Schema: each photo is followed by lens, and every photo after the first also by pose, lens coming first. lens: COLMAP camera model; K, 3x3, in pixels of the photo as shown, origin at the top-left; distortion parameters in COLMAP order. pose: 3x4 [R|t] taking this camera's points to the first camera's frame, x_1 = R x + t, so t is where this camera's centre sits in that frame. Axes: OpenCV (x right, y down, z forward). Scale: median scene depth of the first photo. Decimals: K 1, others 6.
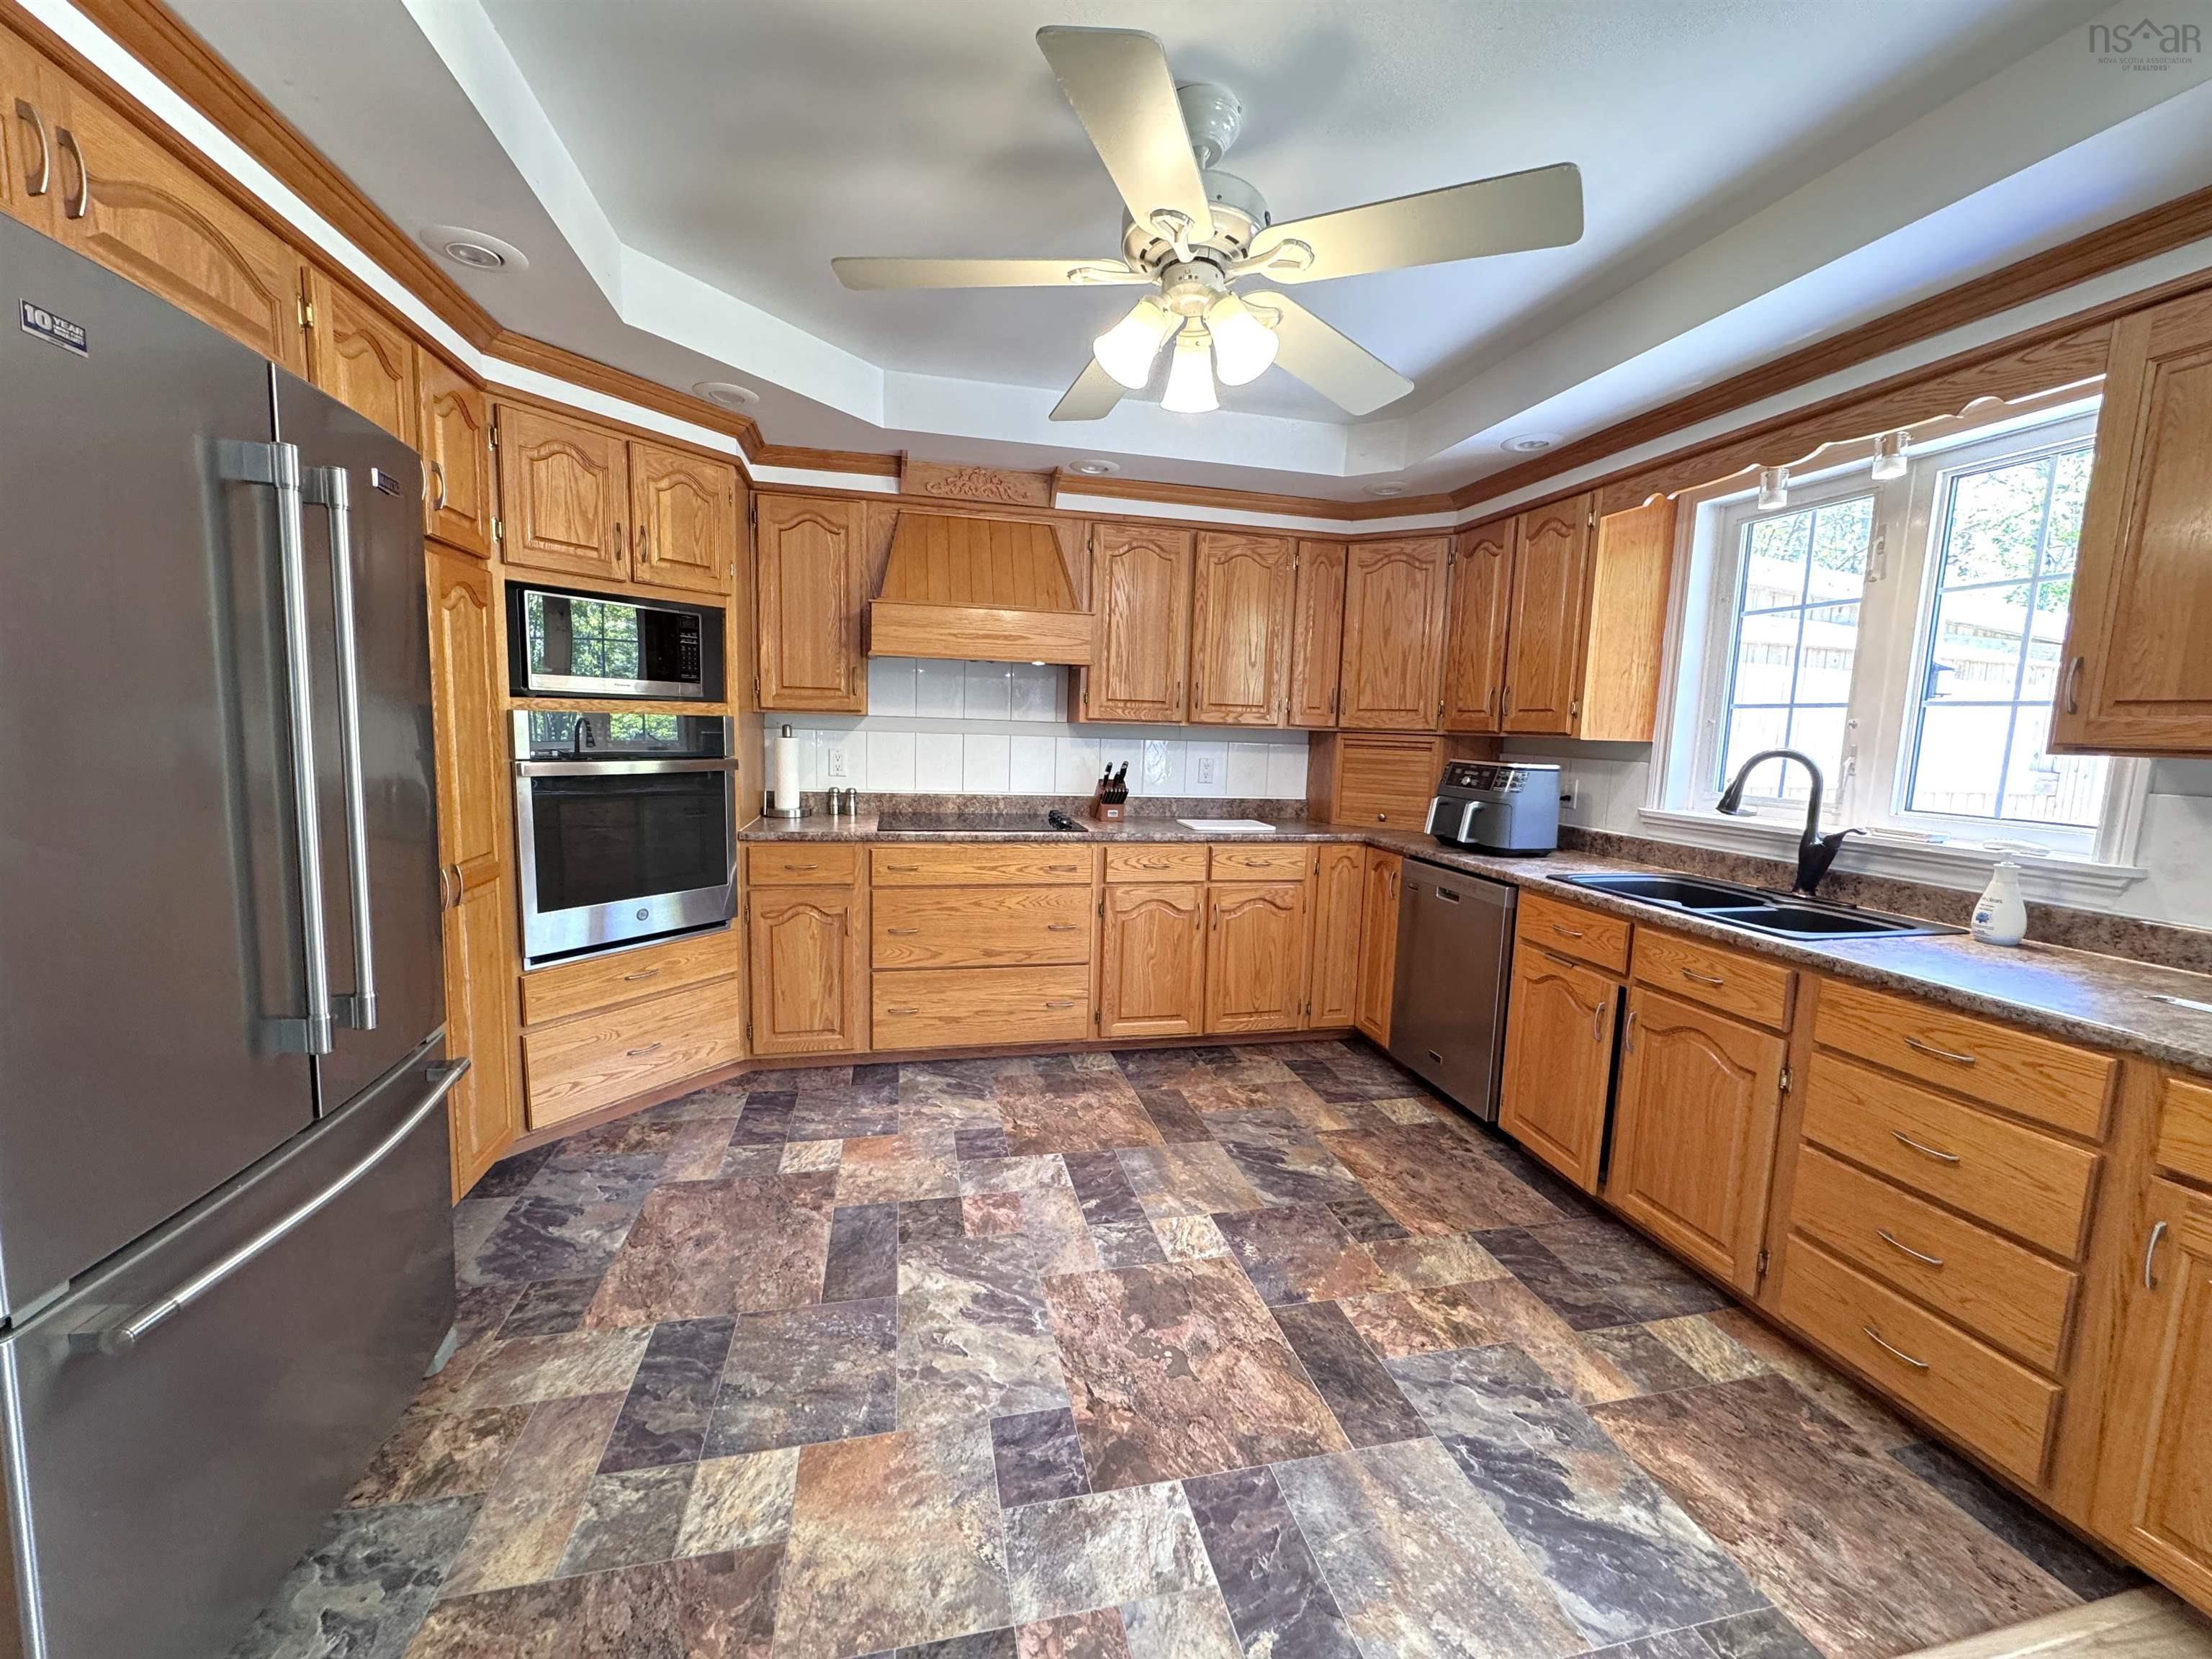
lens RADIAL K [[885.9, 0, 1106.0], [0, 885.9, 829.5], [0, 0, 1]] dist [-0.003811, 0.000243]
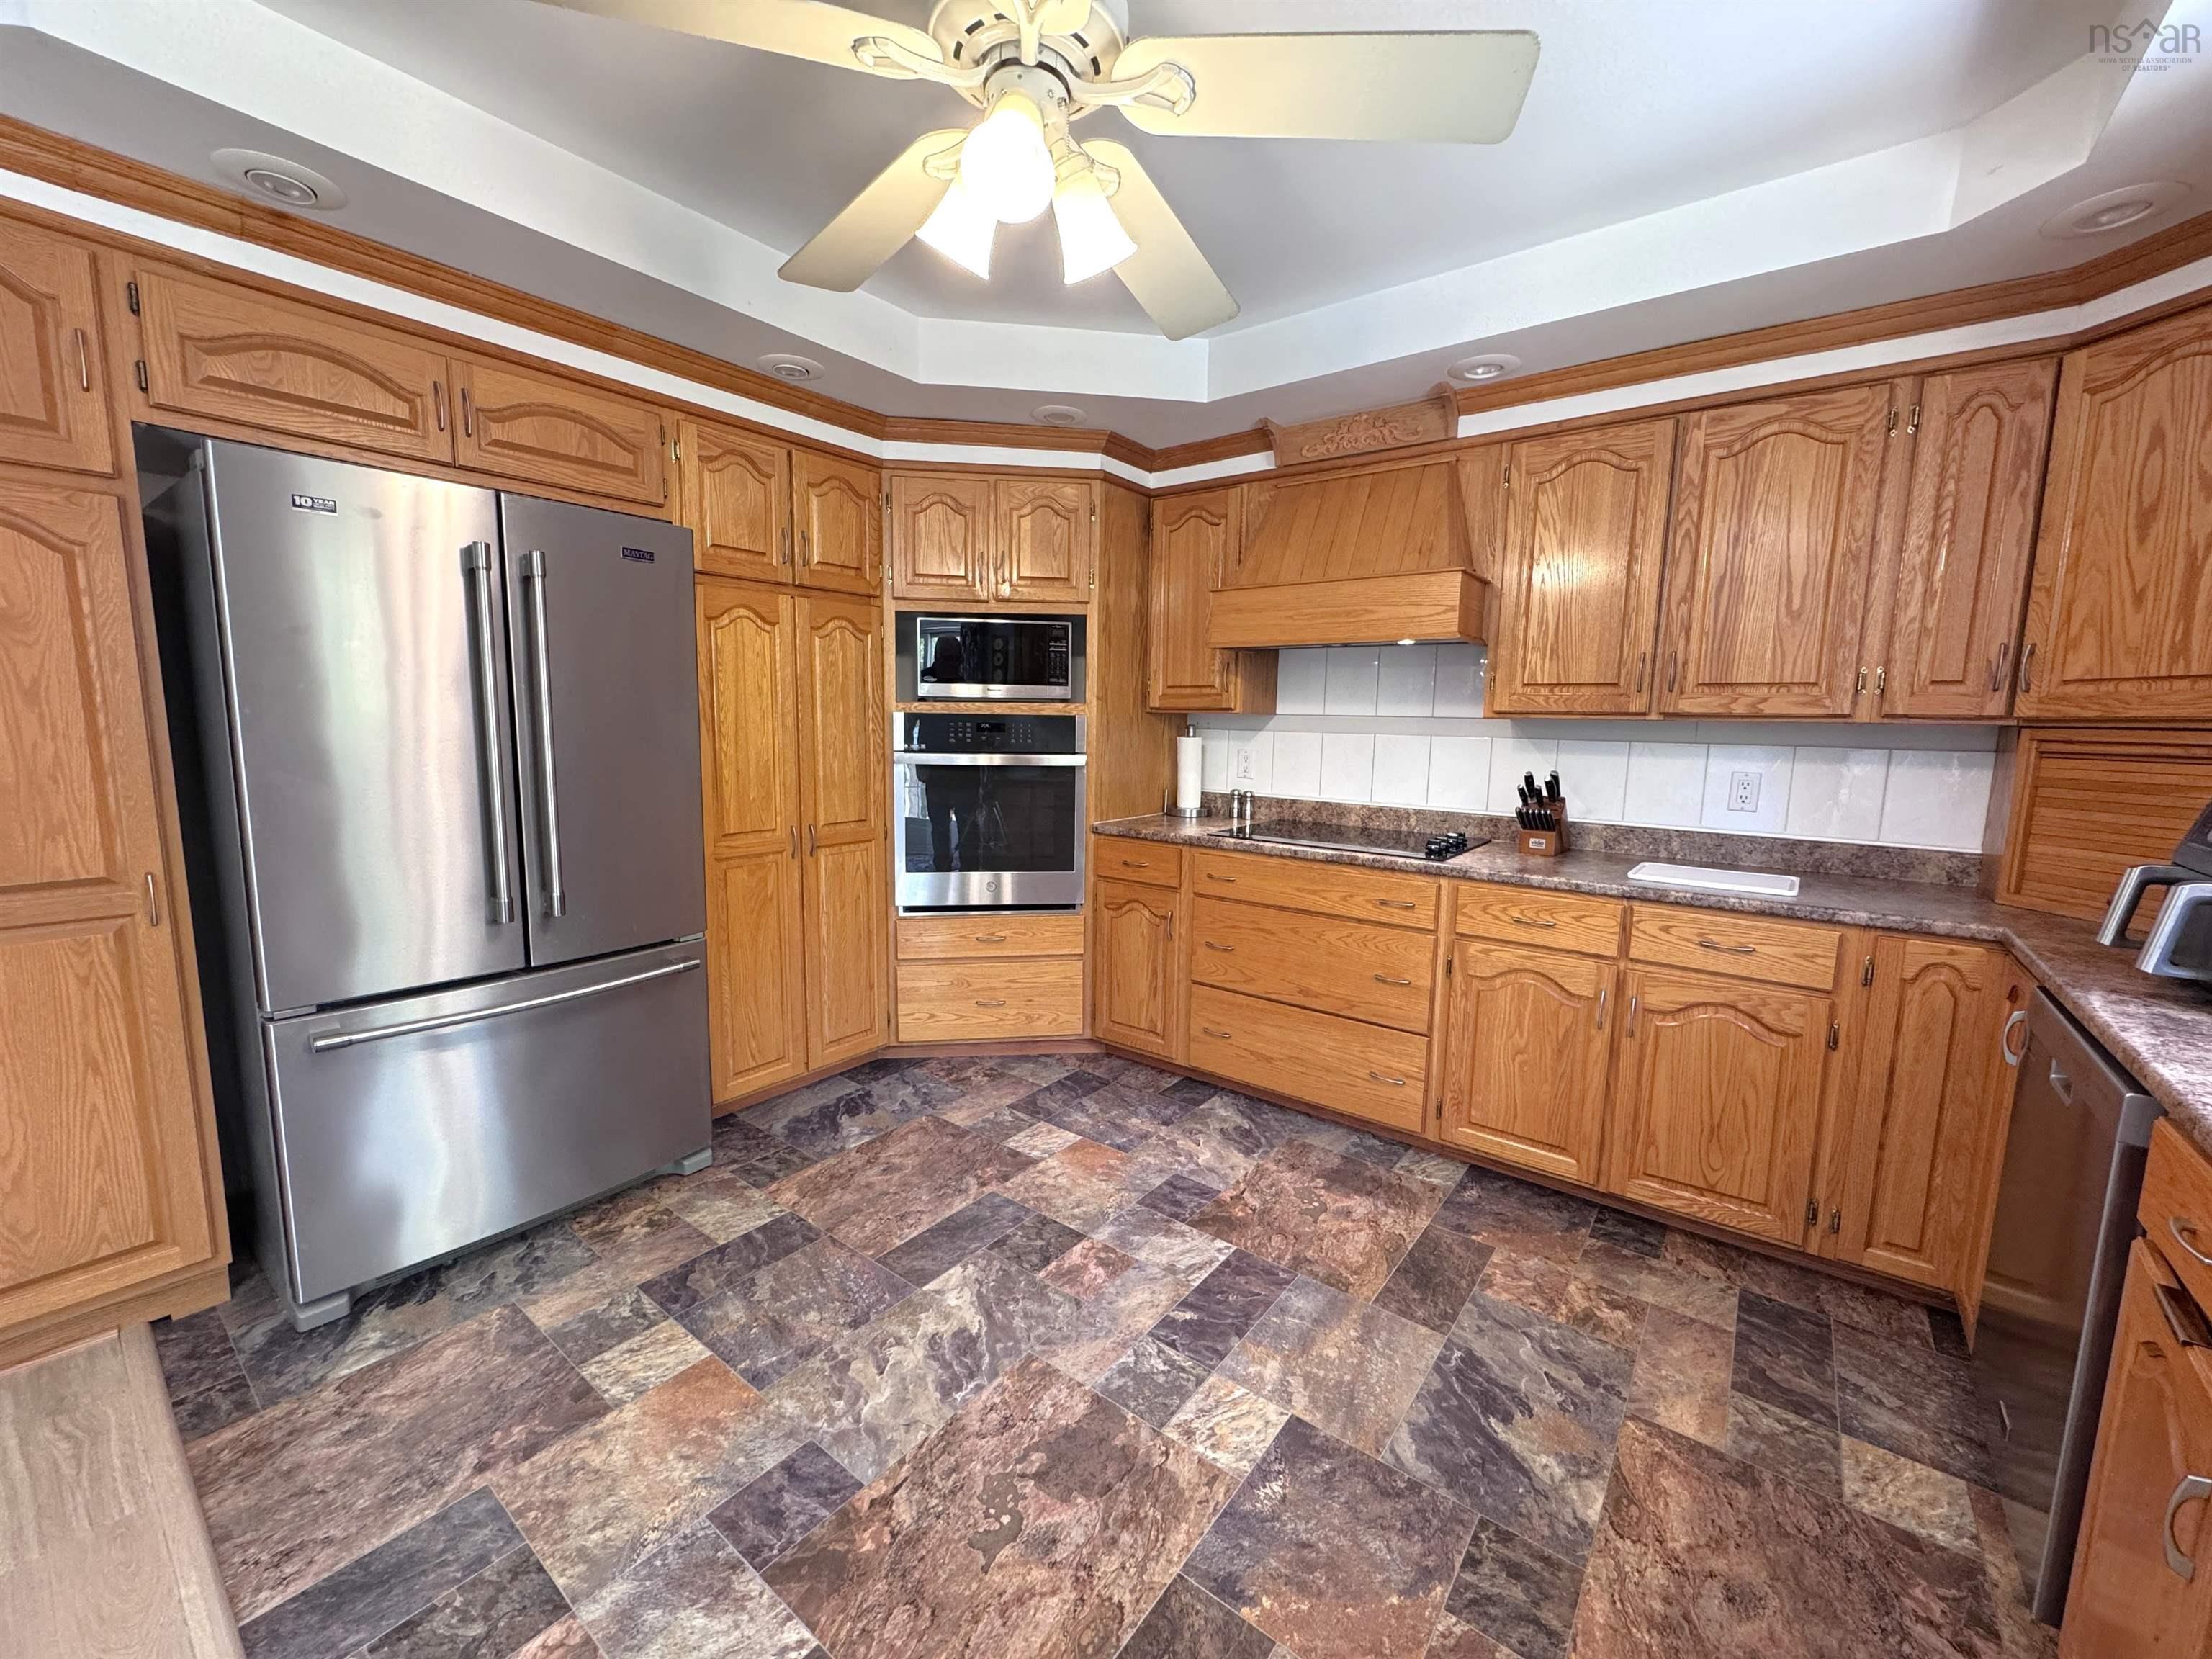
lens RADIAL K [[882.9, 0, 1106.0], [0, 882.9, 829.5], [0, 0, 1]] dist [-0.003464, -0.000014]
pose [[0.631411, 0.078166, -0.771498, 0.432179], [-0.088663, 0.995659, 0.028313, -0.023499], [0.770363, 0.050526, 0.635601, 0.352247]]
